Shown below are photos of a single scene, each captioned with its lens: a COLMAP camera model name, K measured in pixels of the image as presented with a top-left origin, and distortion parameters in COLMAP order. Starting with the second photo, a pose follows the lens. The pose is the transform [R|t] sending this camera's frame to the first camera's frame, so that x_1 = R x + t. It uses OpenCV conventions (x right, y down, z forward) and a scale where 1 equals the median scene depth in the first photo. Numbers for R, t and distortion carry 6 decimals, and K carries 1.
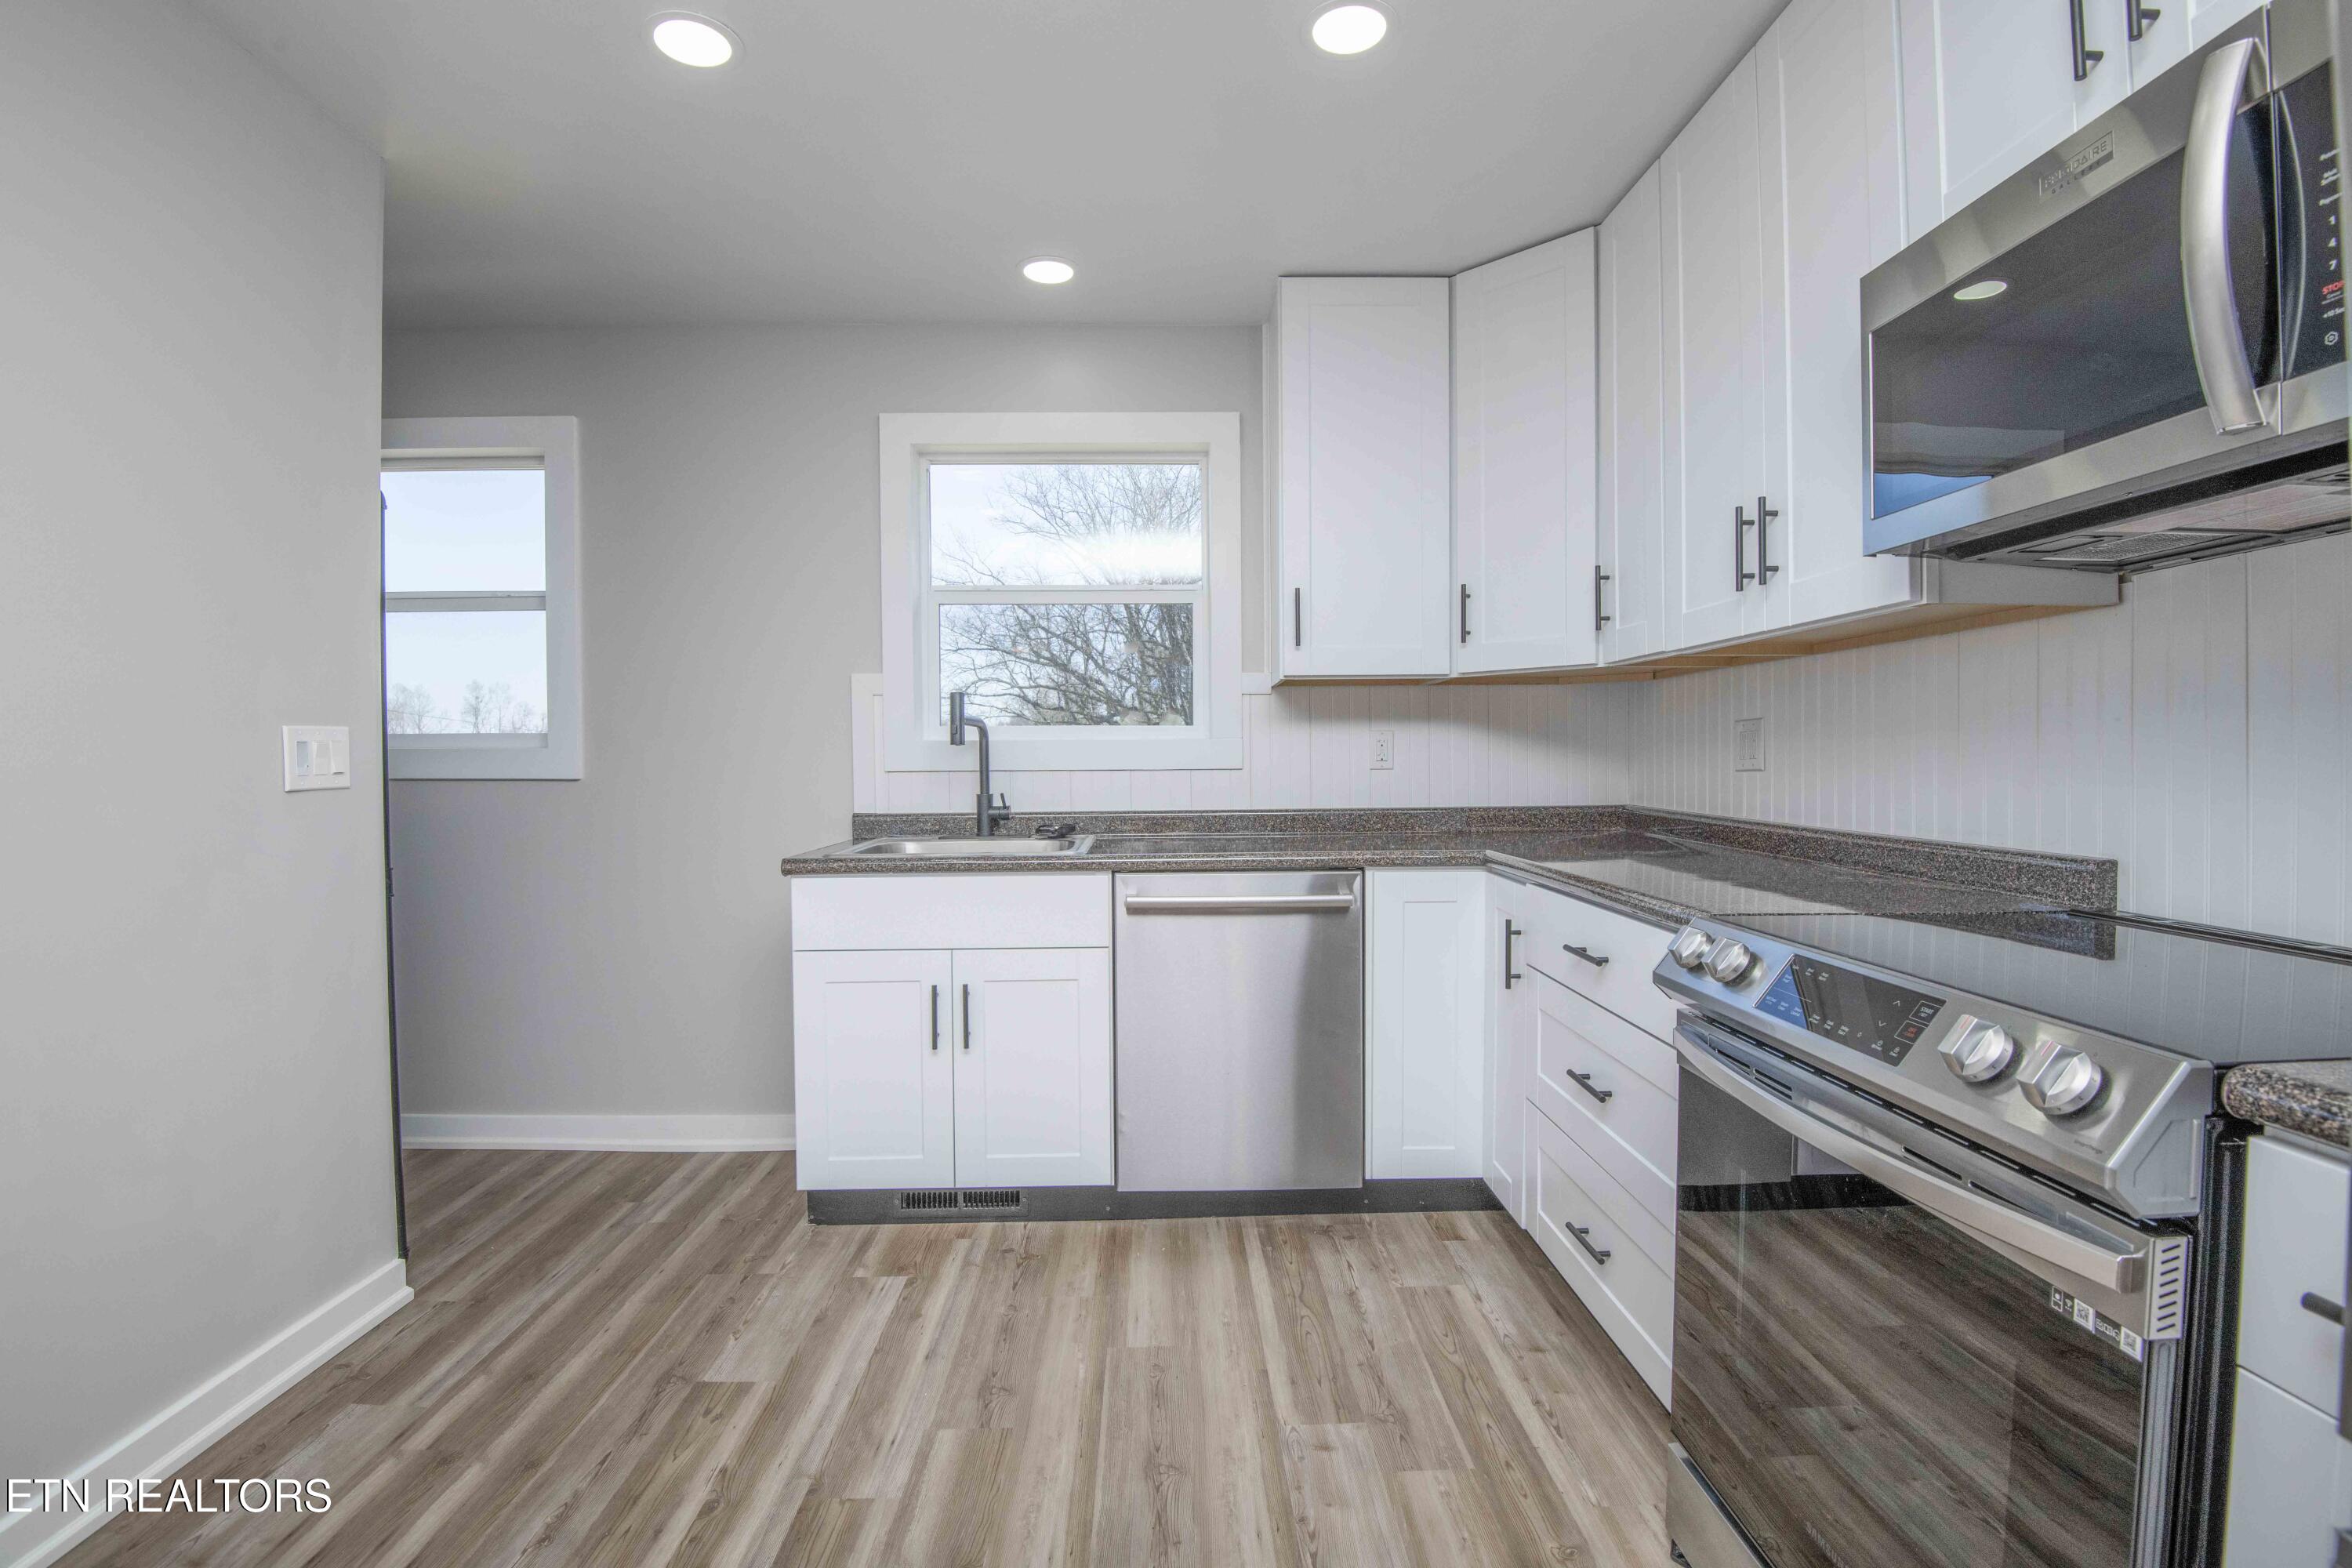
lens RADIAL K [[1088.5, 0, 1187.1], [0, 1088.5, 781.2], [0, 0, 1]] dist [-0.019352, -0.012801]
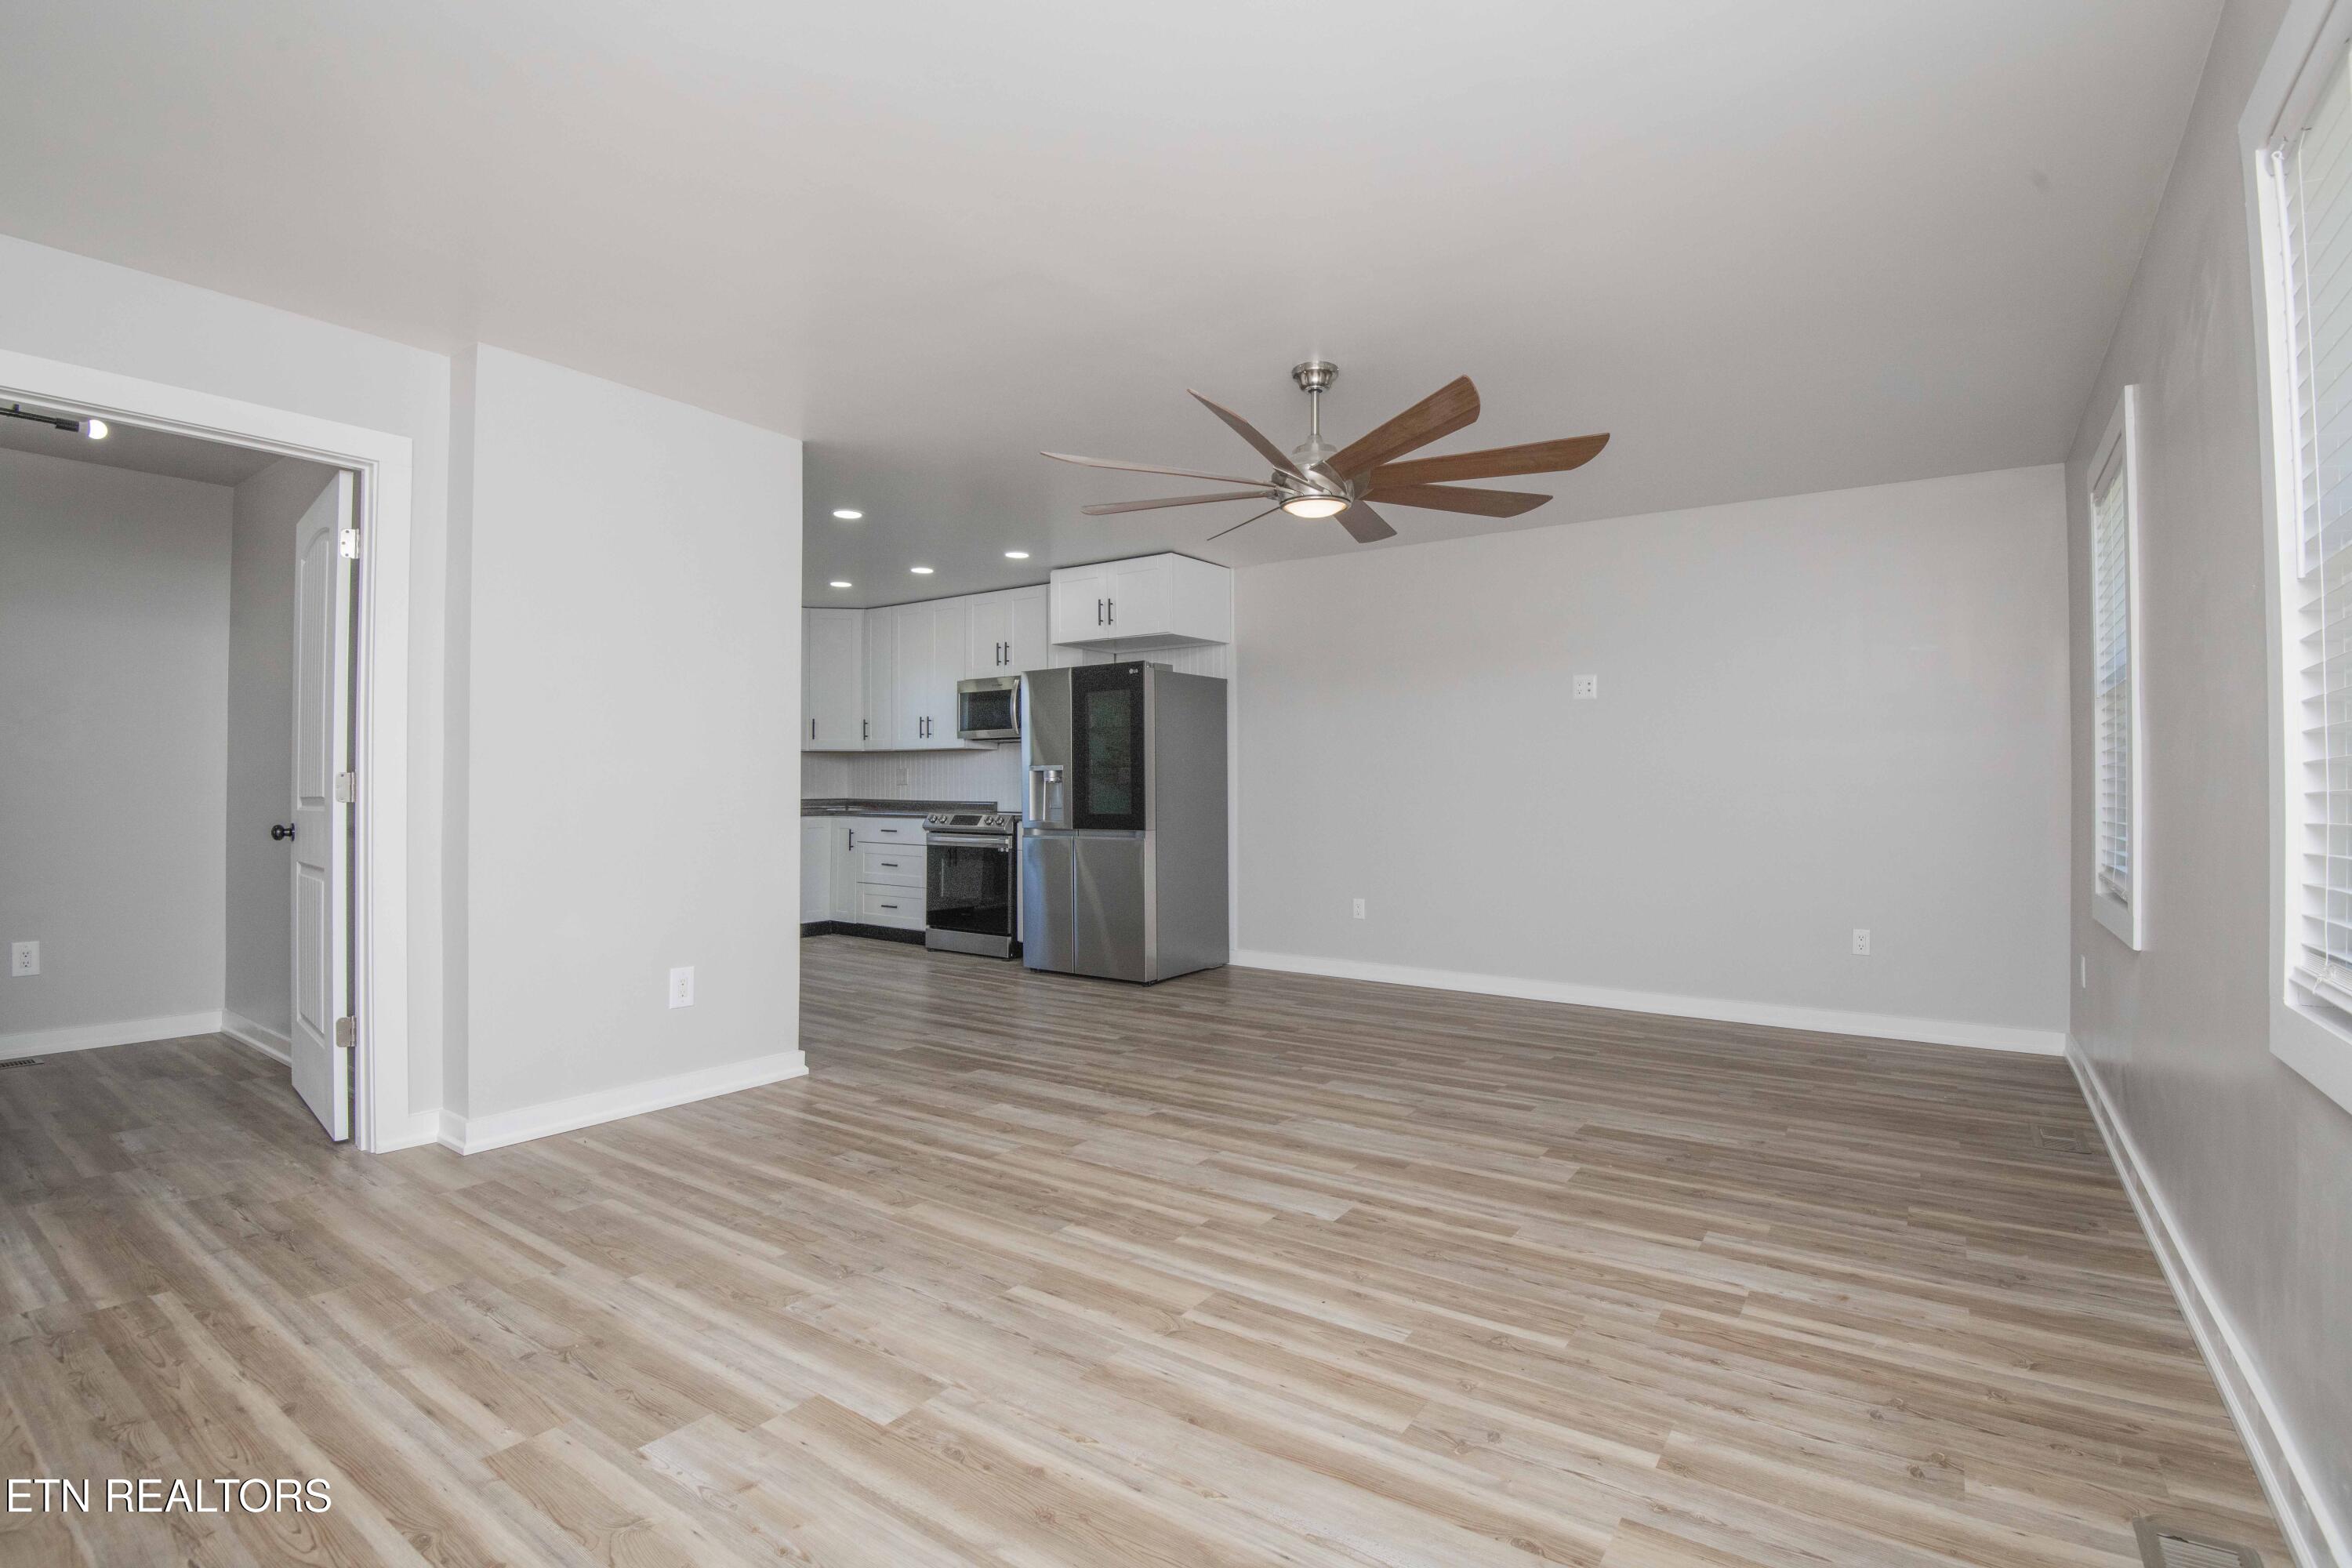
lens RADIAL K [[1088.5, 0, 1181.4], [0, 1088.5, 772.8], [0, 0, 1]] dist [-0.019352, -0.012801]
pose [[0.596020, 0.019463, 0.802733, -1.571064], [0.010575, 0.999429, -0.032083, 0.067015], [-0.802900, 0.027611, 0.595474, -1.584772]]
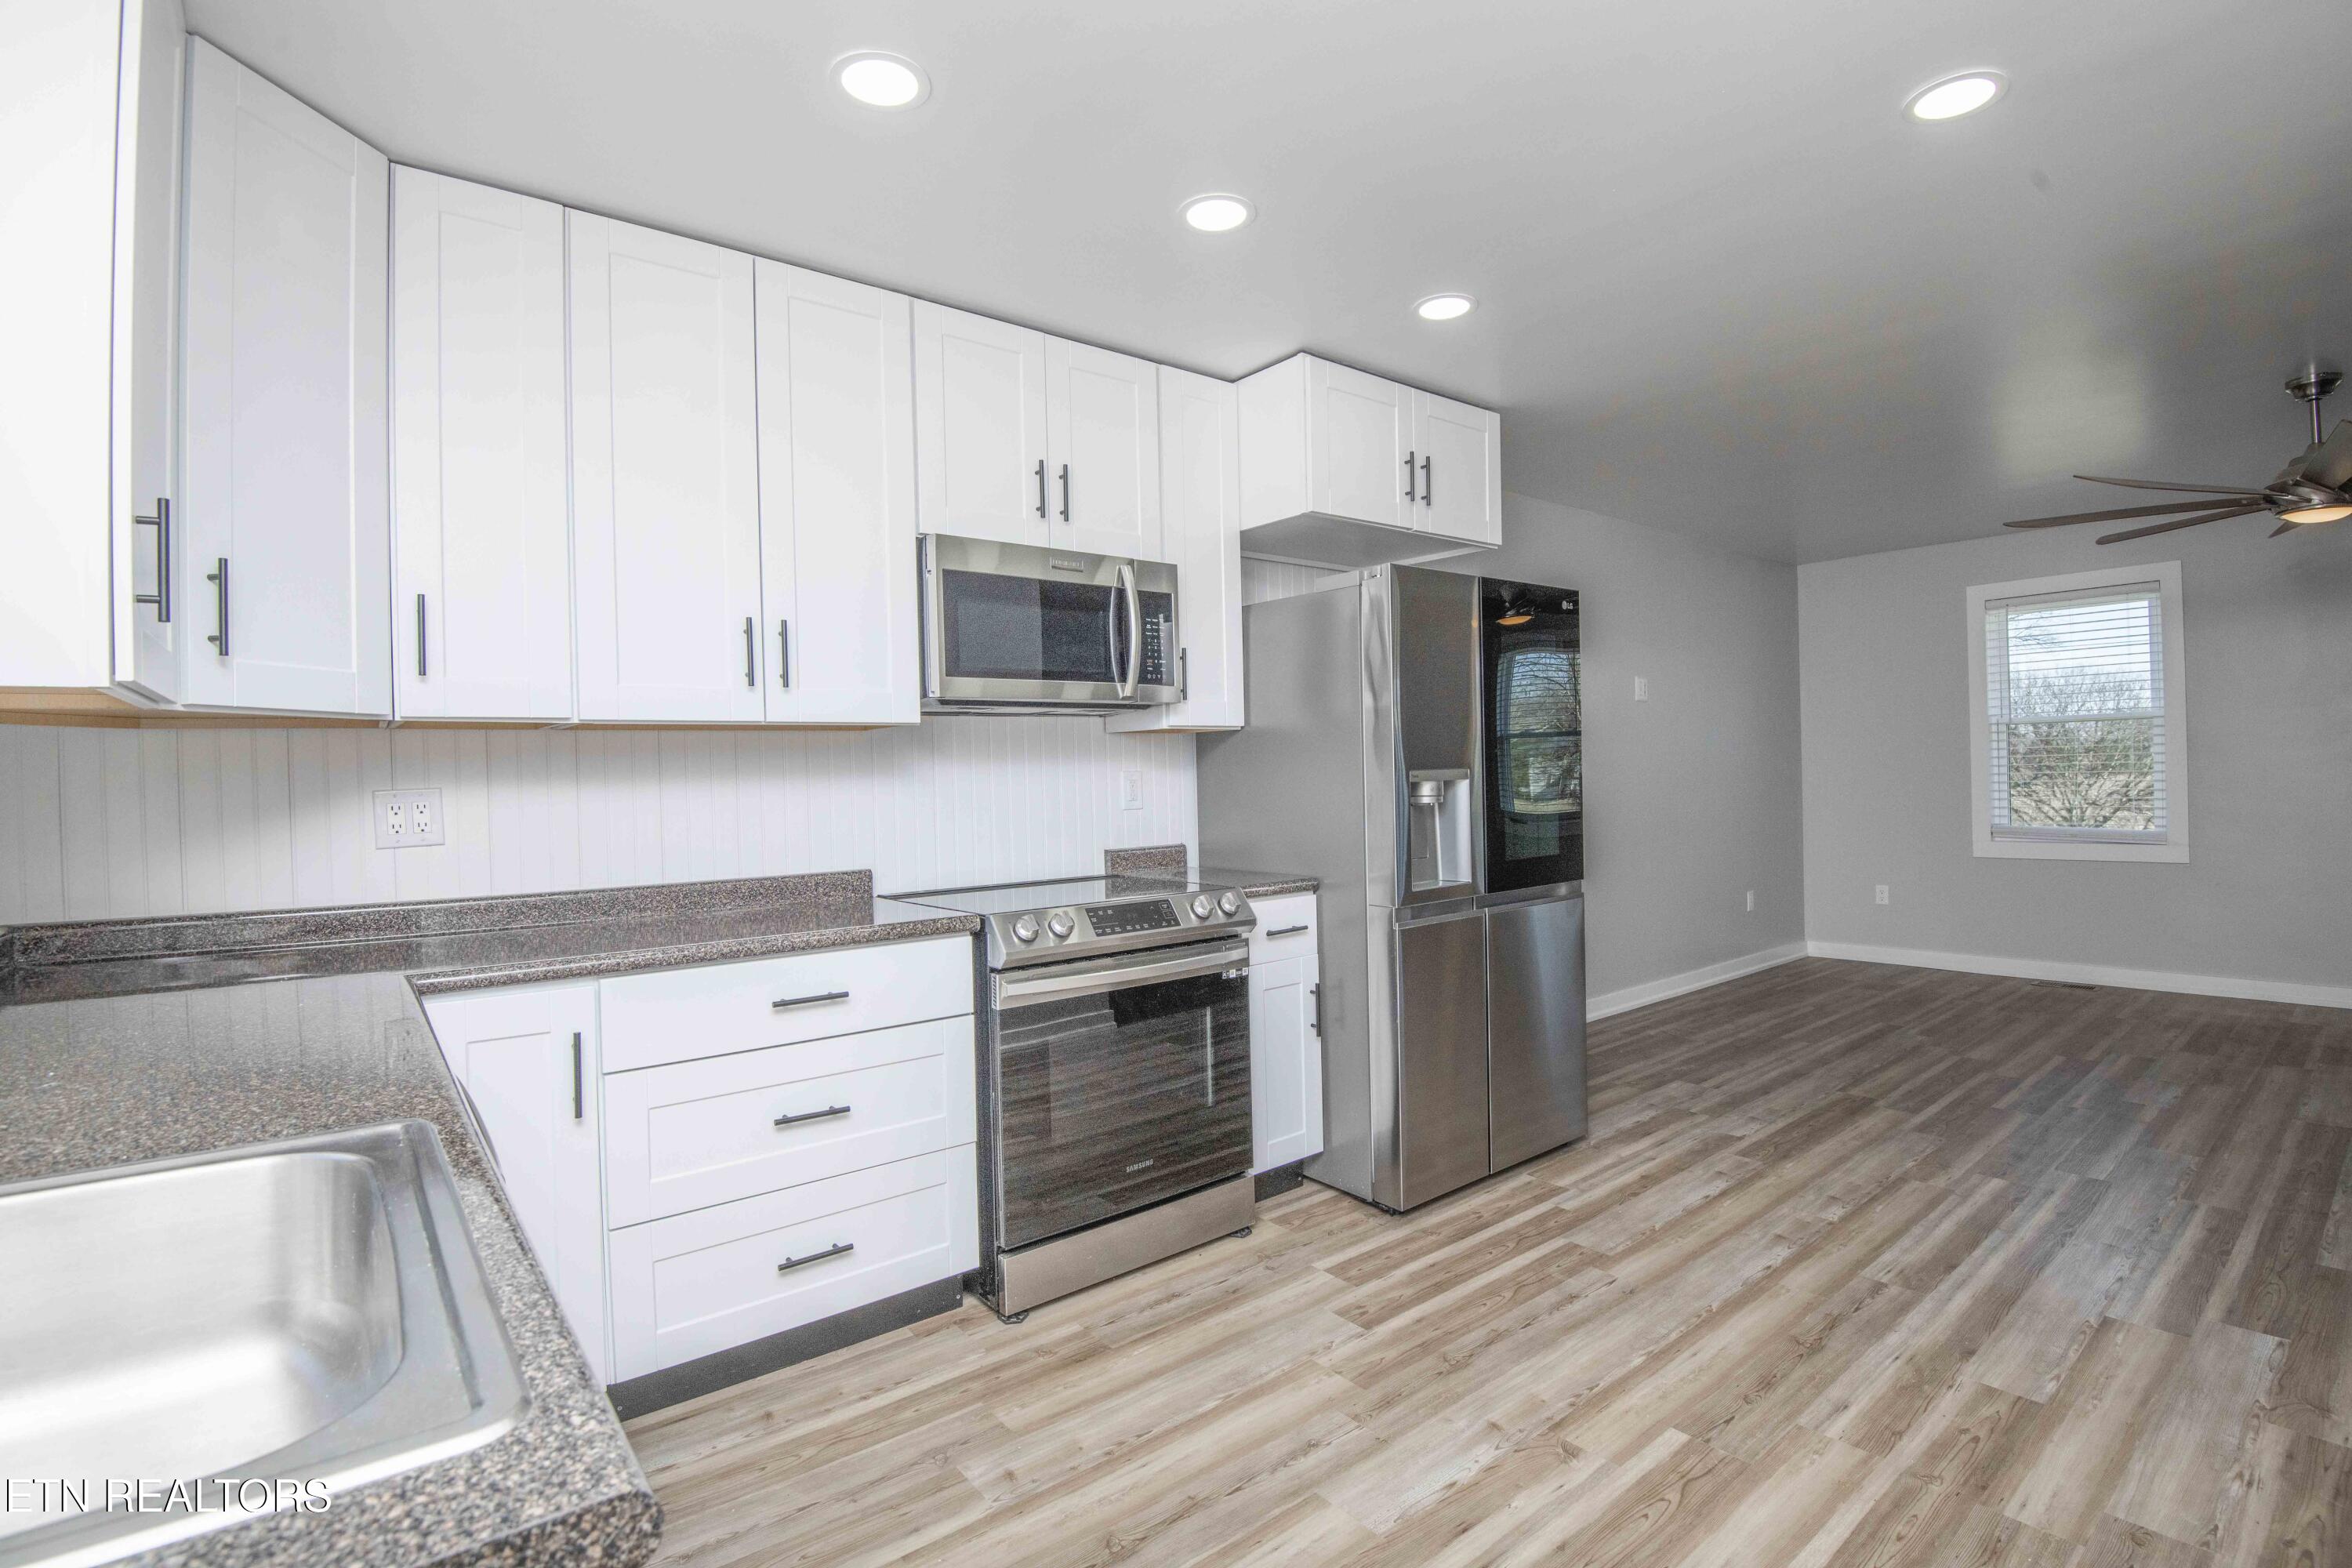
lens RADIAL K [[1088.5, 0, 1190.7], [0, 1088.5, 778.4], [0, 0, 1]] dist [-0.019352, -0.012801]
pose [[-0.608032, 0.015580, 0.793759, -0.570941], [0.042830, 0.998995, 0.013200, -0.049068], [-0.792756, 0.042022, -0.608089, 1.013915]]
